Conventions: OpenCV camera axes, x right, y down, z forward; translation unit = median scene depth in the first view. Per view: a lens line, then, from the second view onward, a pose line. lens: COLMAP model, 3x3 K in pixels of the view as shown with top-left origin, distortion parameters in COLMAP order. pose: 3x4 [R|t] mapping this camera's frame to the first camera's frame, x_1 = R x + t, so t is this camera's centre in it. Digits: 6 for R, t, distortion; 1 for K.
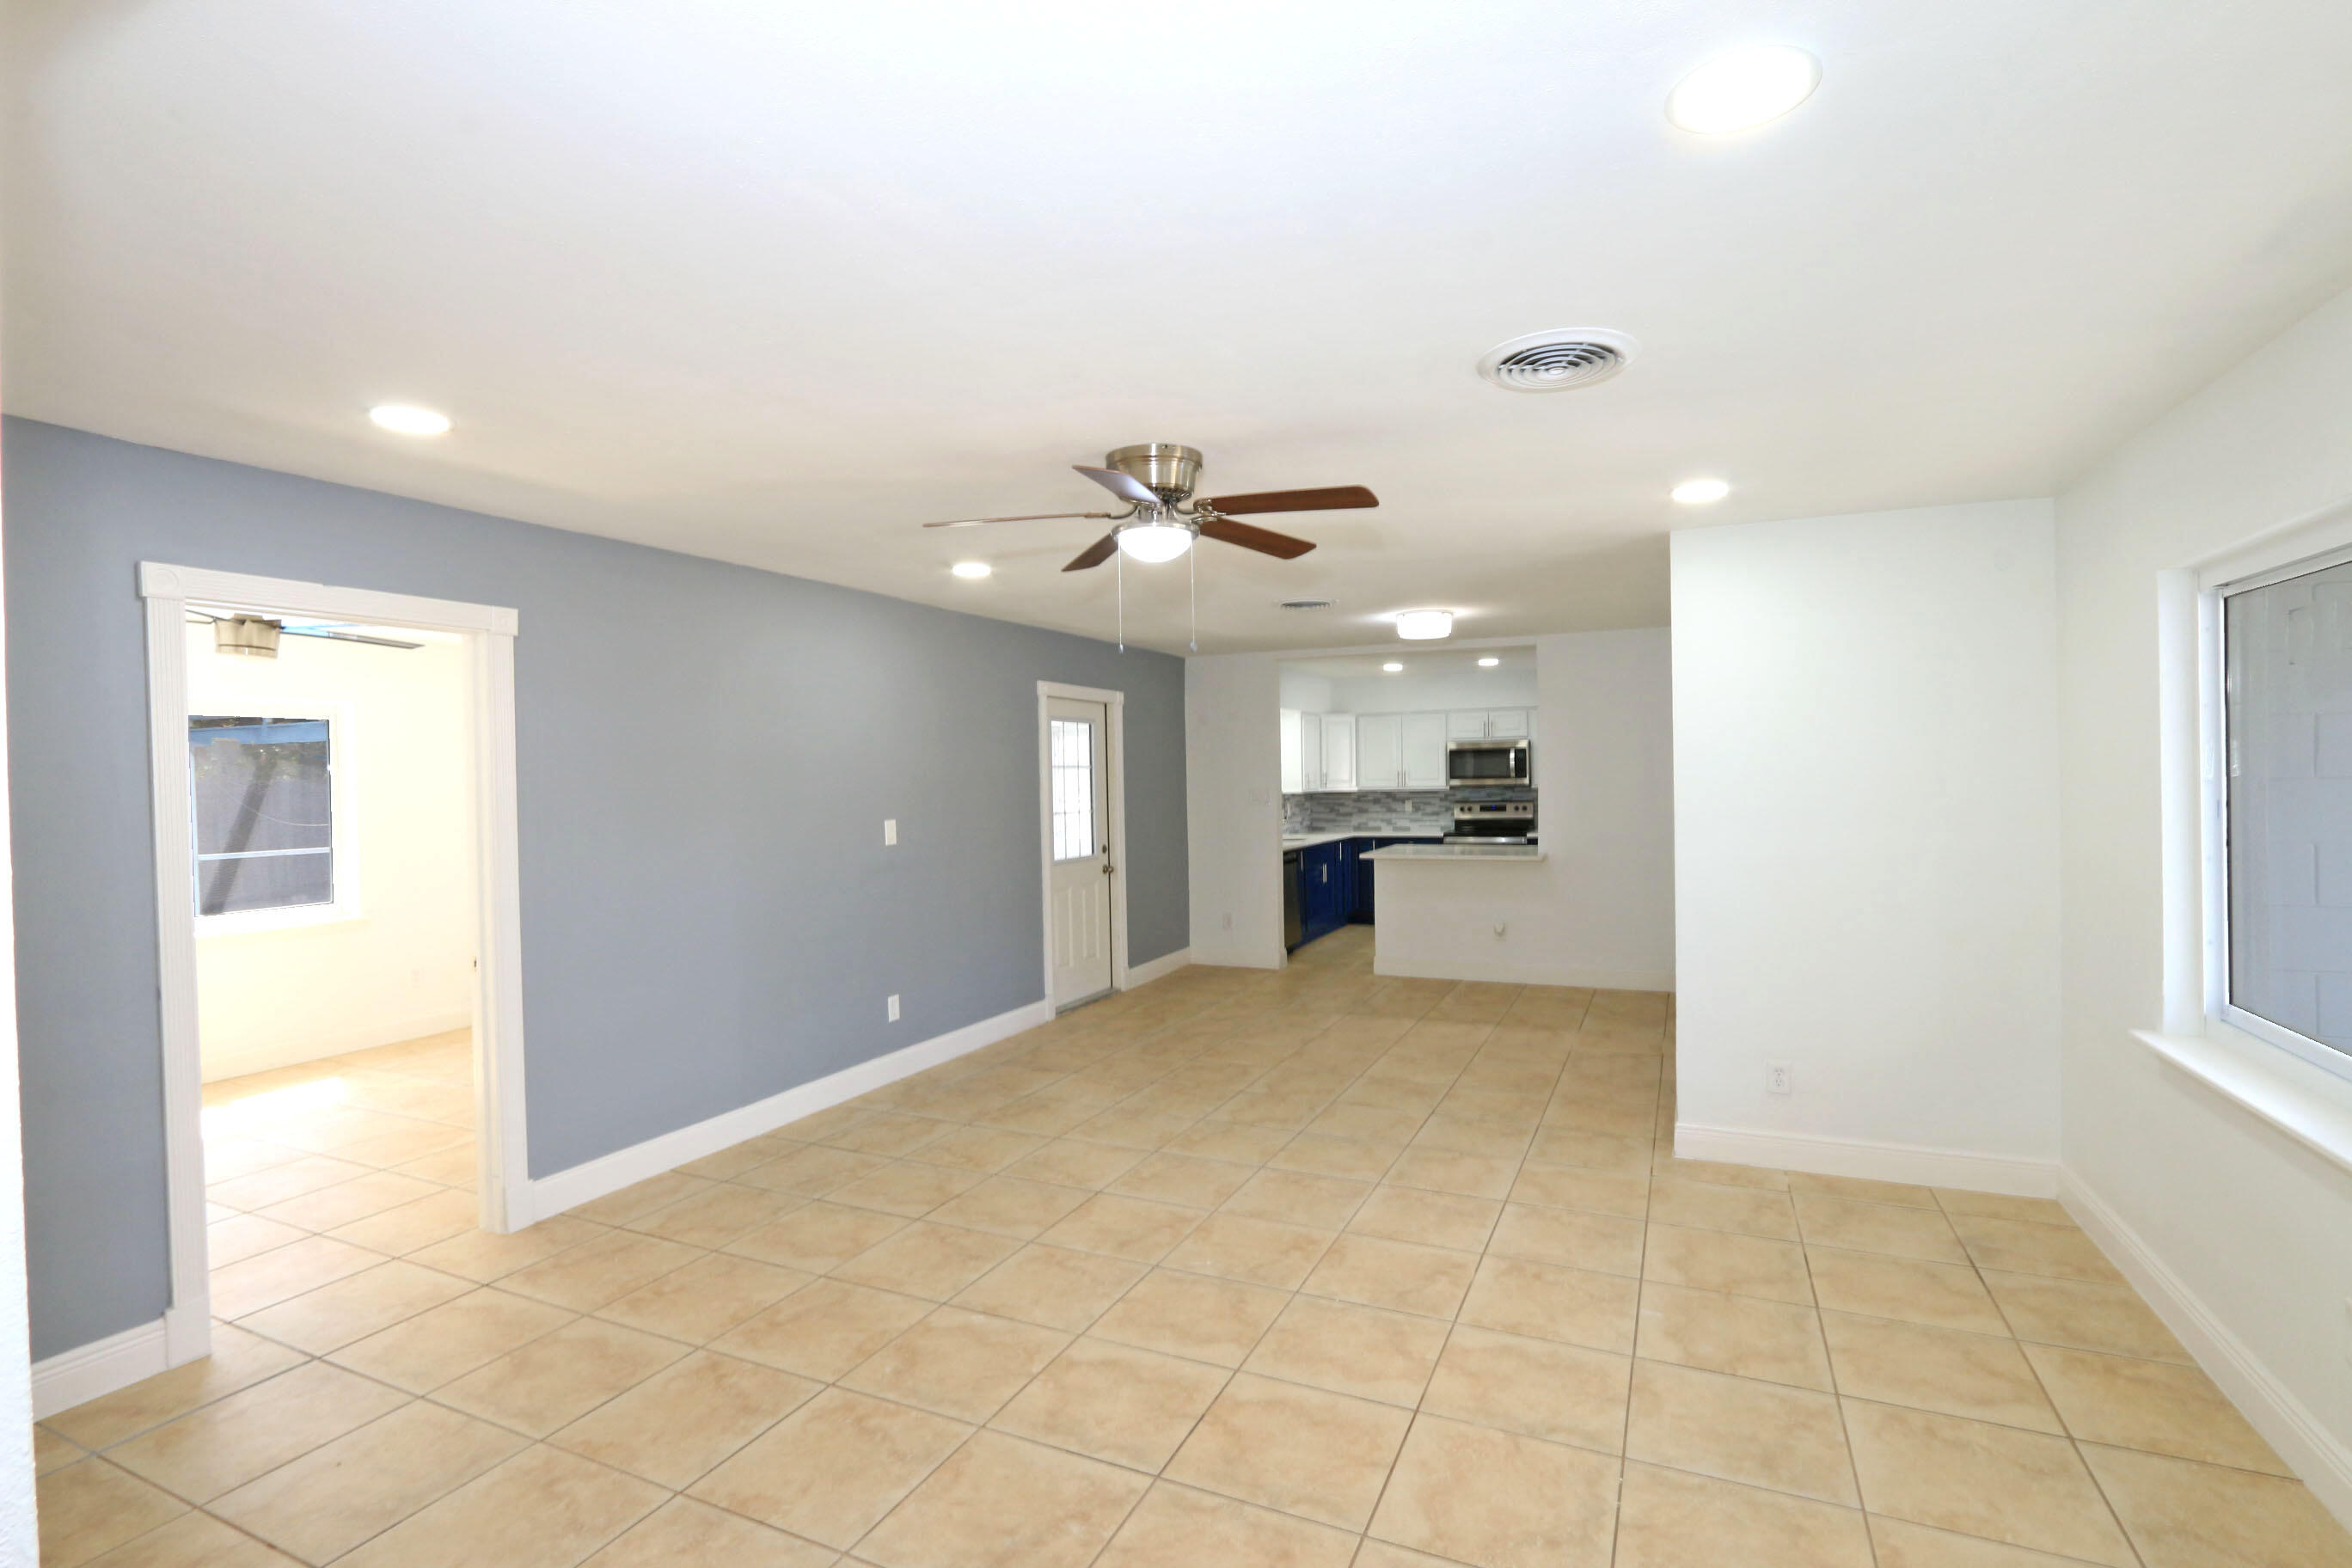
lens RADIAL K [[1105.2, 0, 1185.2], [0, 1105.2, 786.5], [0, 0, 1]] dist [-0.017657, 0.001801]
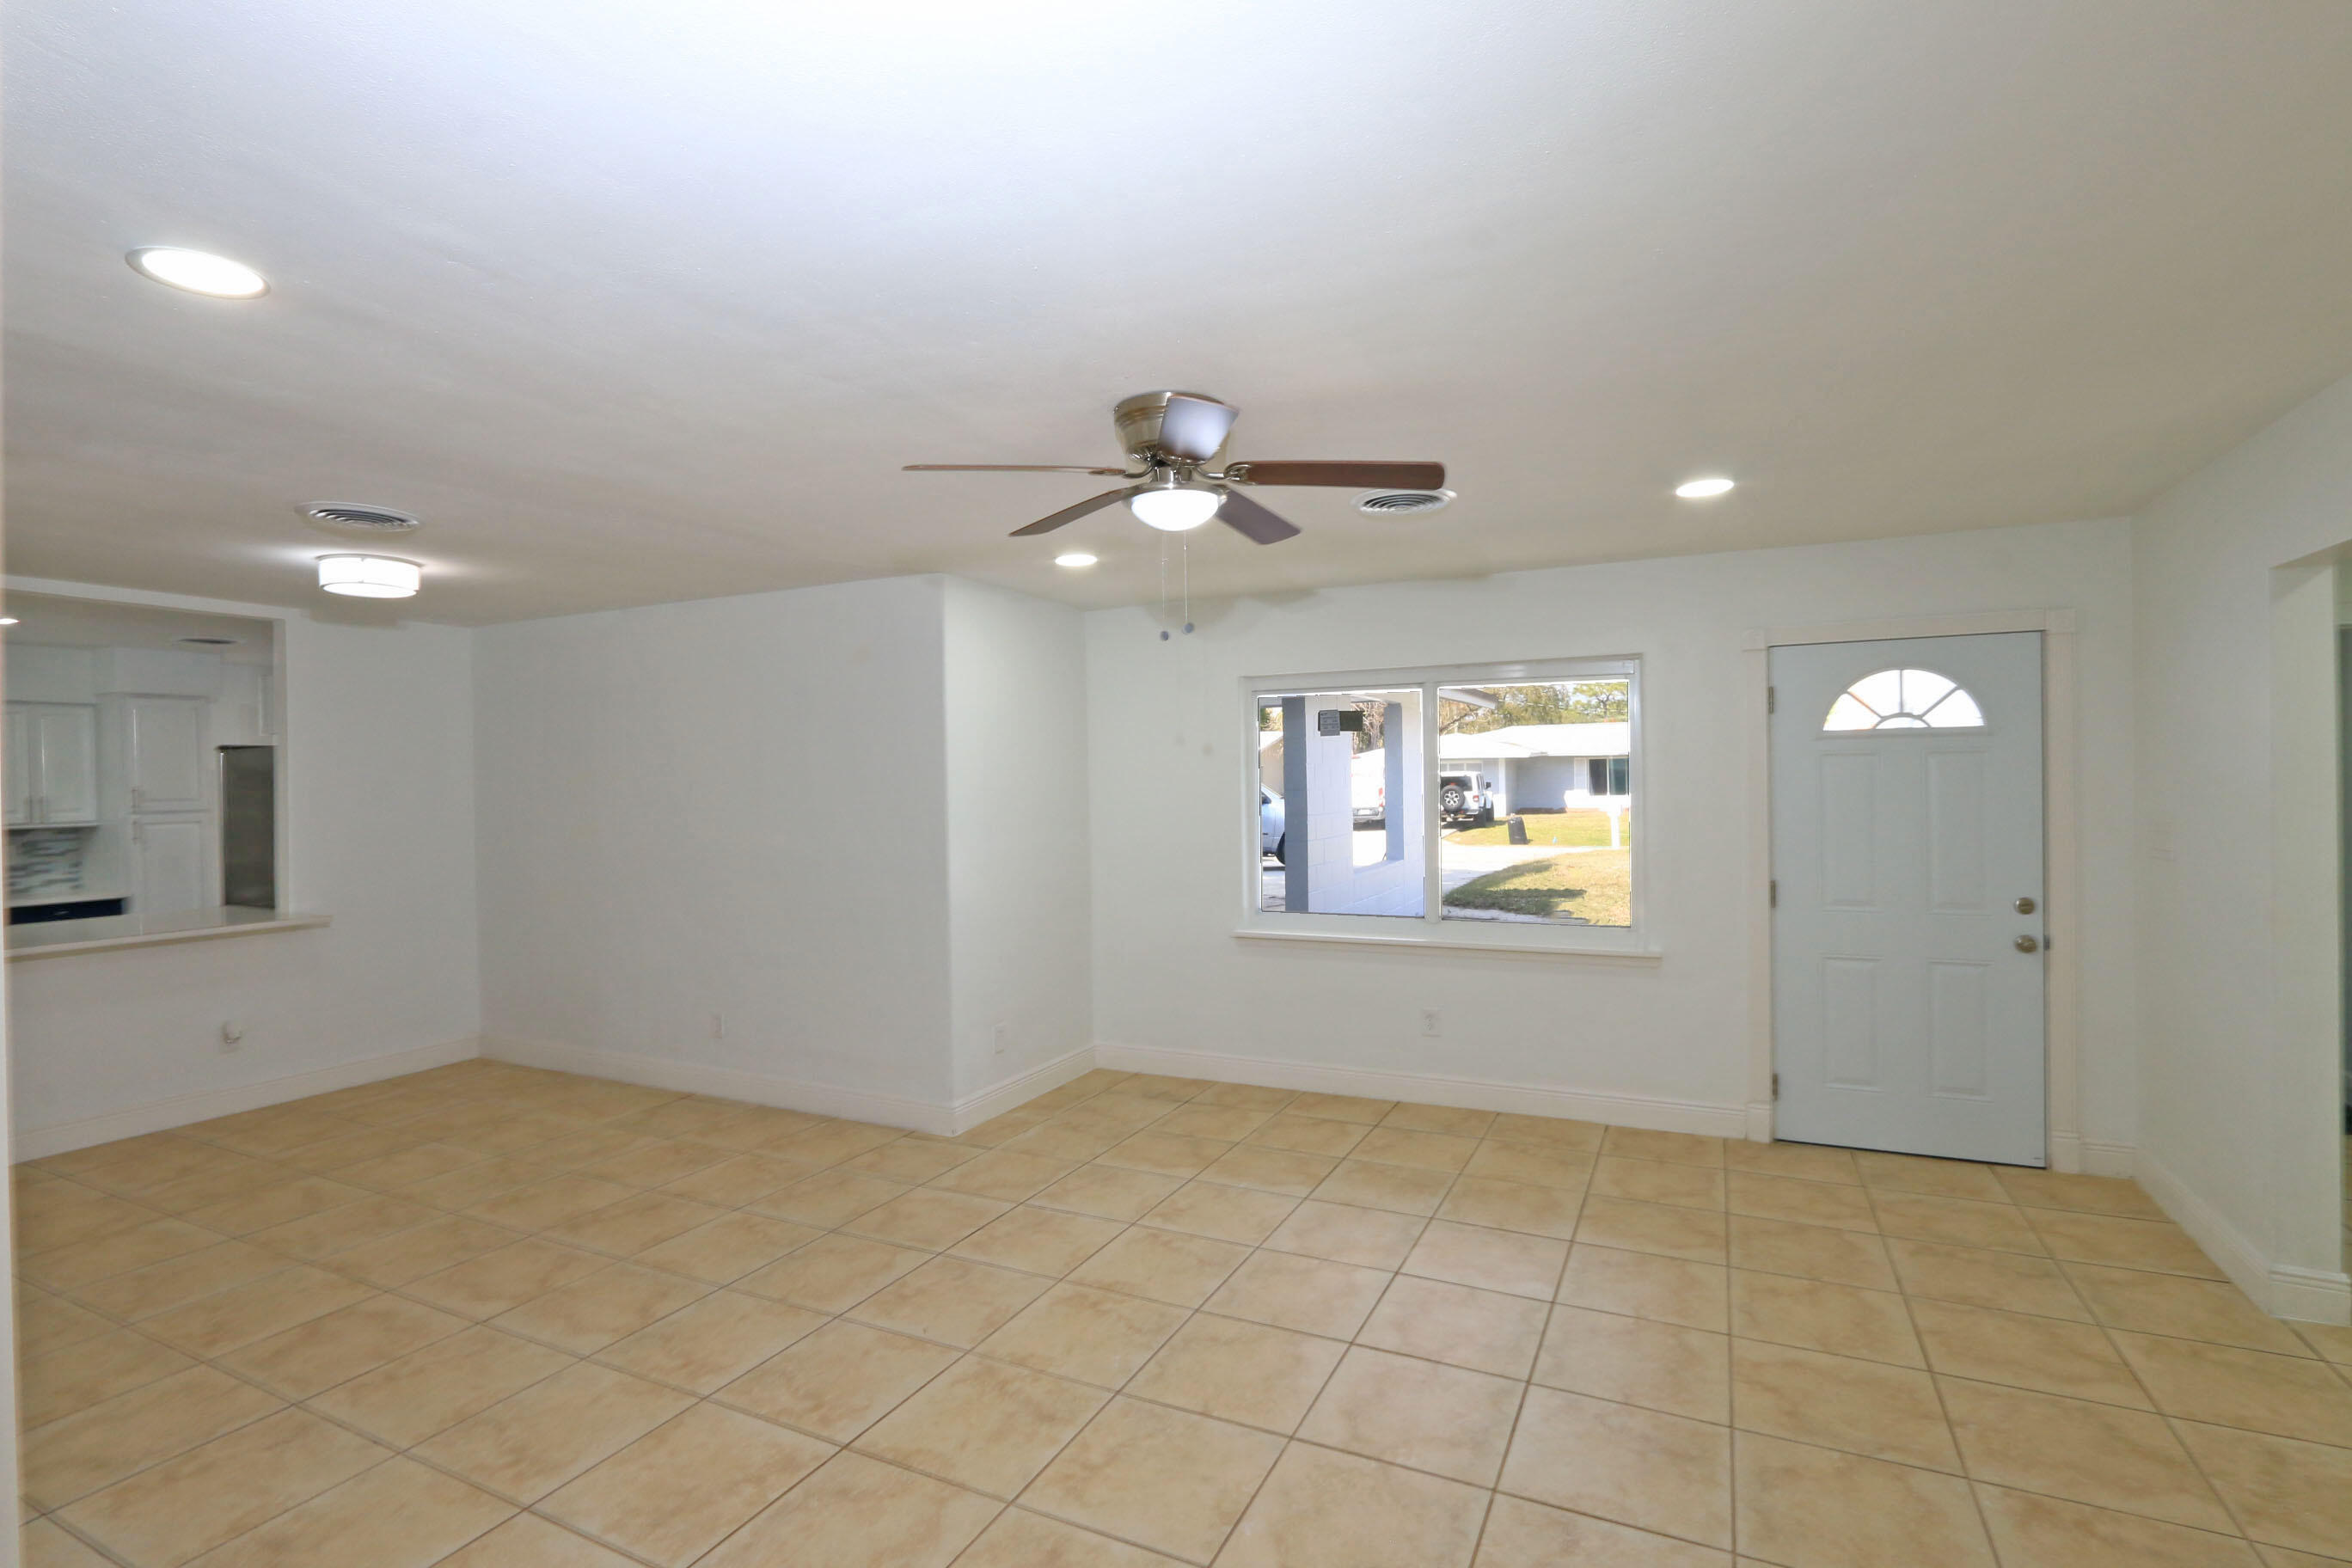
lens RADIAL K [[1093.8, 0, 1186.1], [0, 1093.8, 789.5], [0, 0, 1]] dist [-0.022722, 0.004592]
pose [[0.017435, 0.006891, 0.999824, -0.715190], [0.026467, 0.999623, -0.007351, 0.001702], [-0.999498, 0.026590, 0.017246, 0.802958]]
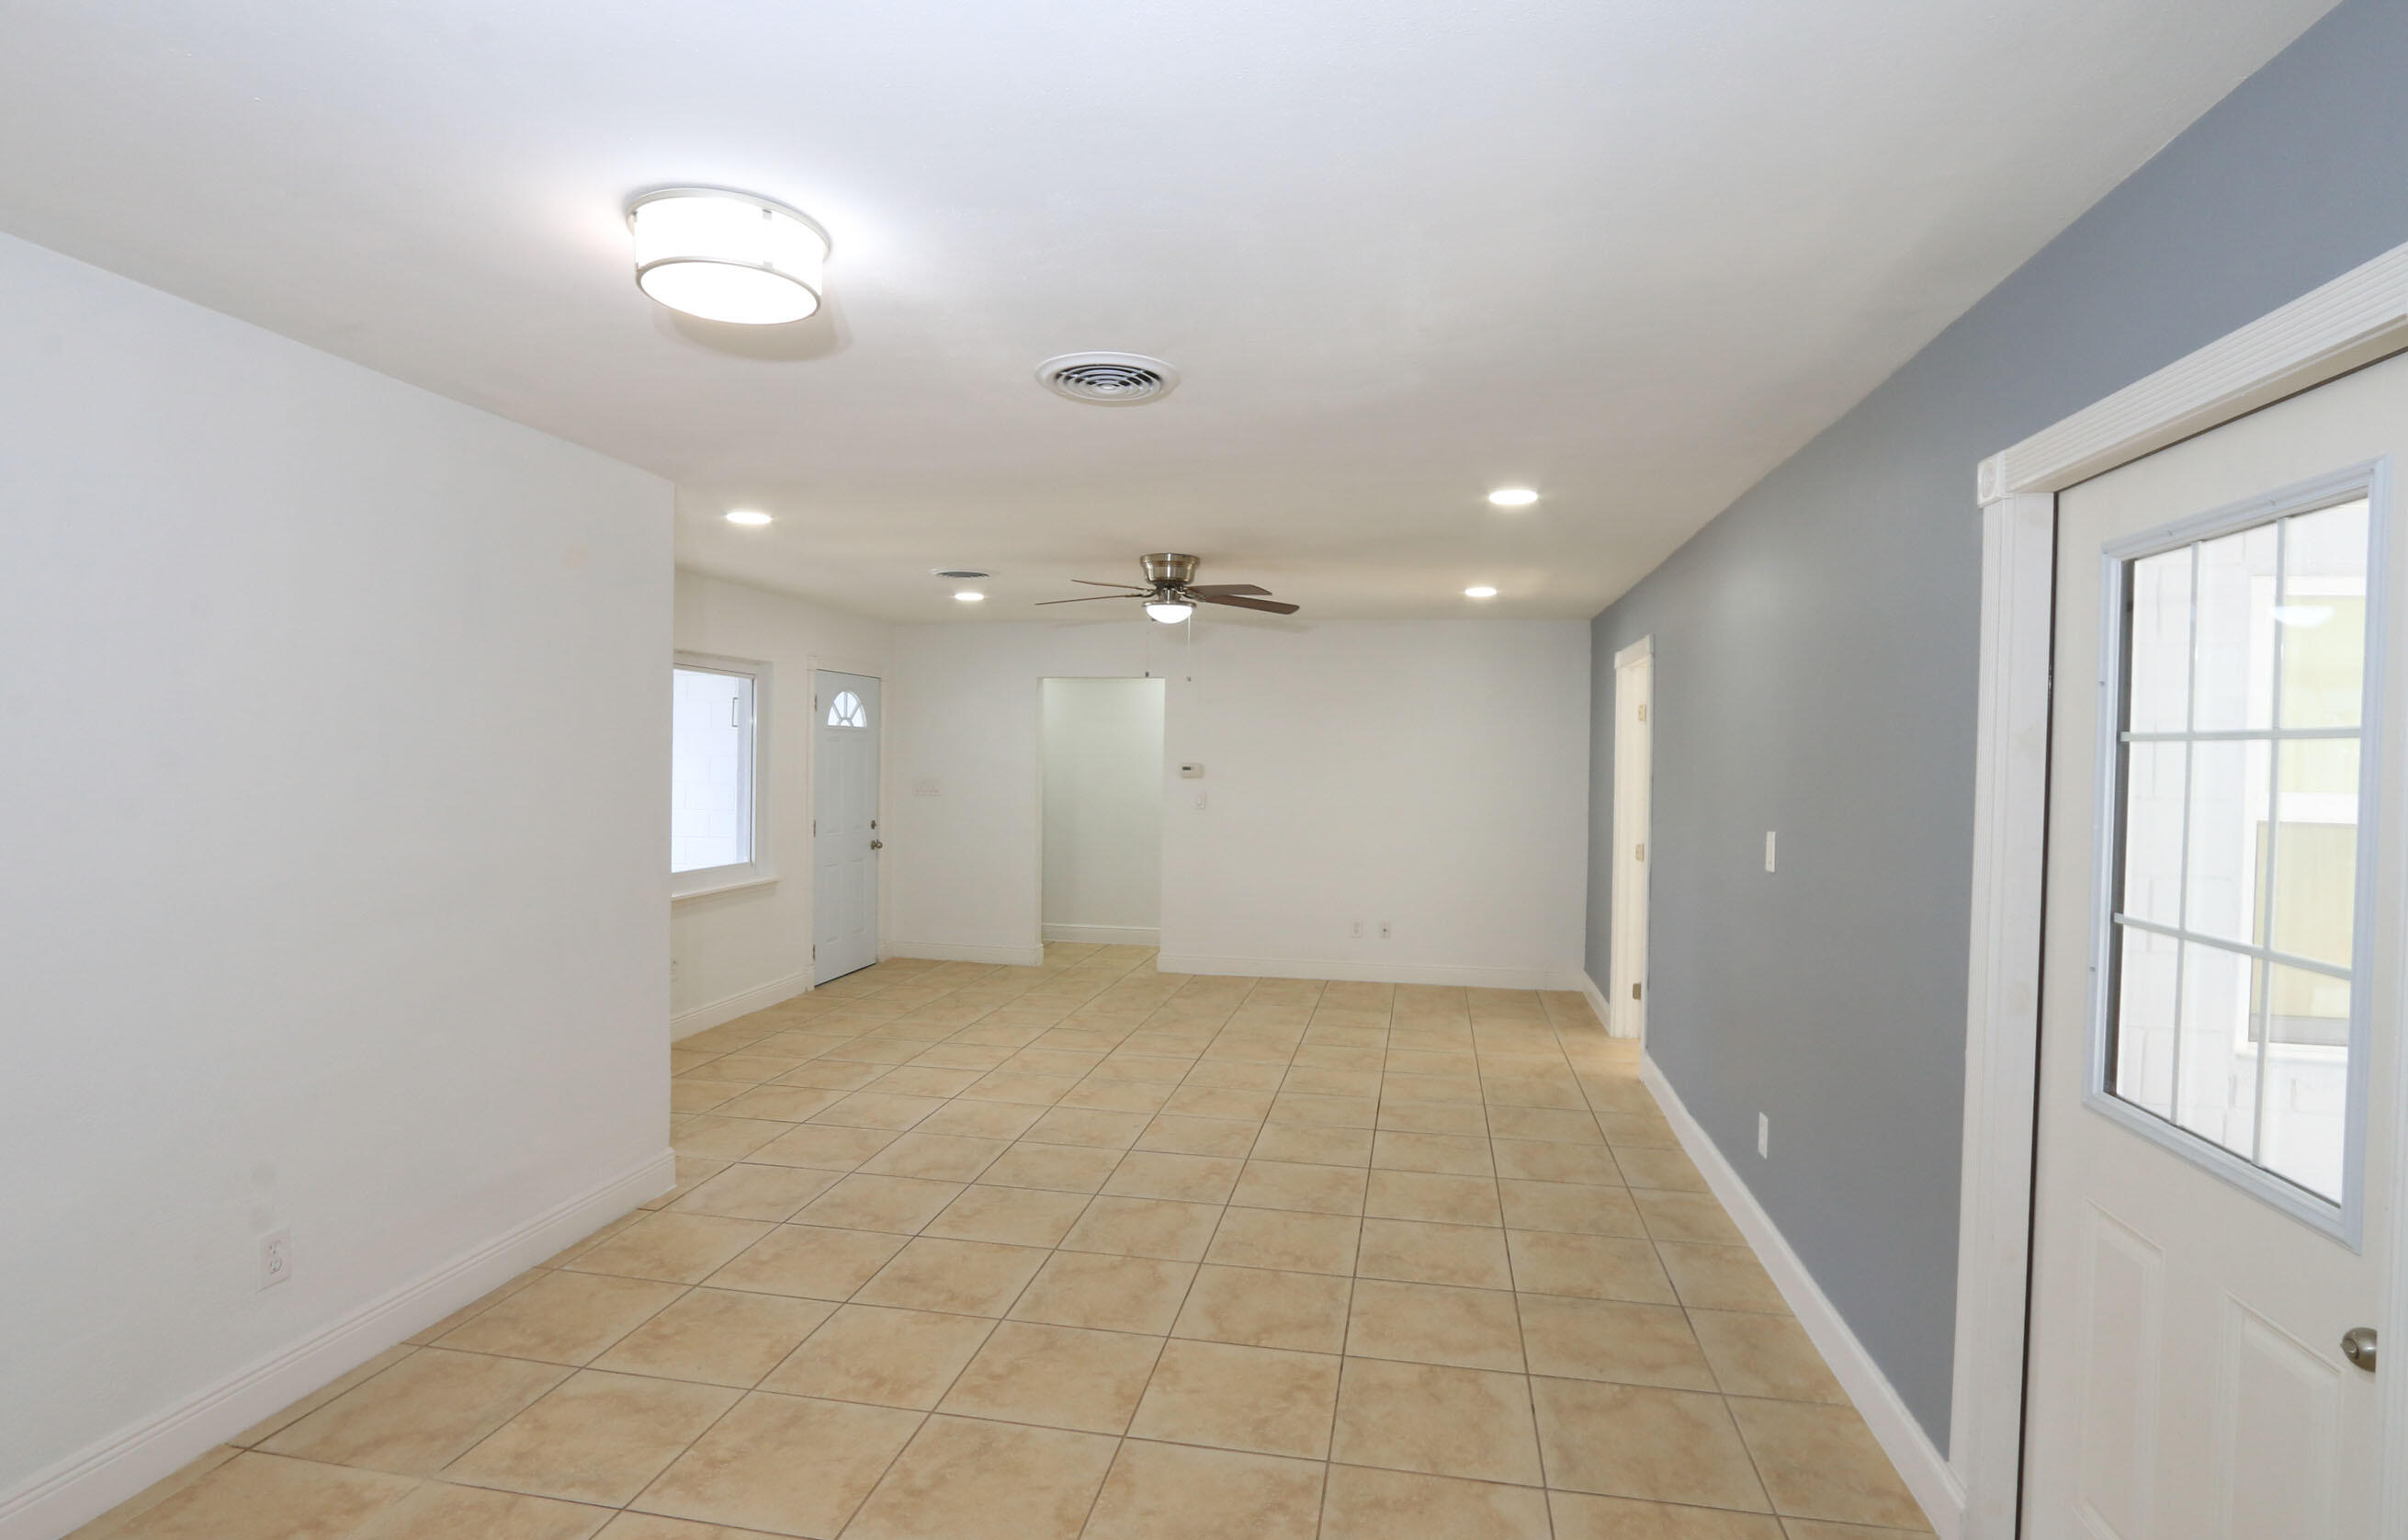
lens RADIAL K [[1166.3, 0, 1215.1], [0, 1166.3, 774.5], [0, 0, 1]] dist [-0.017755, 0.001245]
pose [[-0.967724, 0.006423, -0.251930, 0.278374], [-0.001882, 0.999463, 0.032711, -0.031412], [0.252005, 0.032130, -0.967192, 2.193670]]
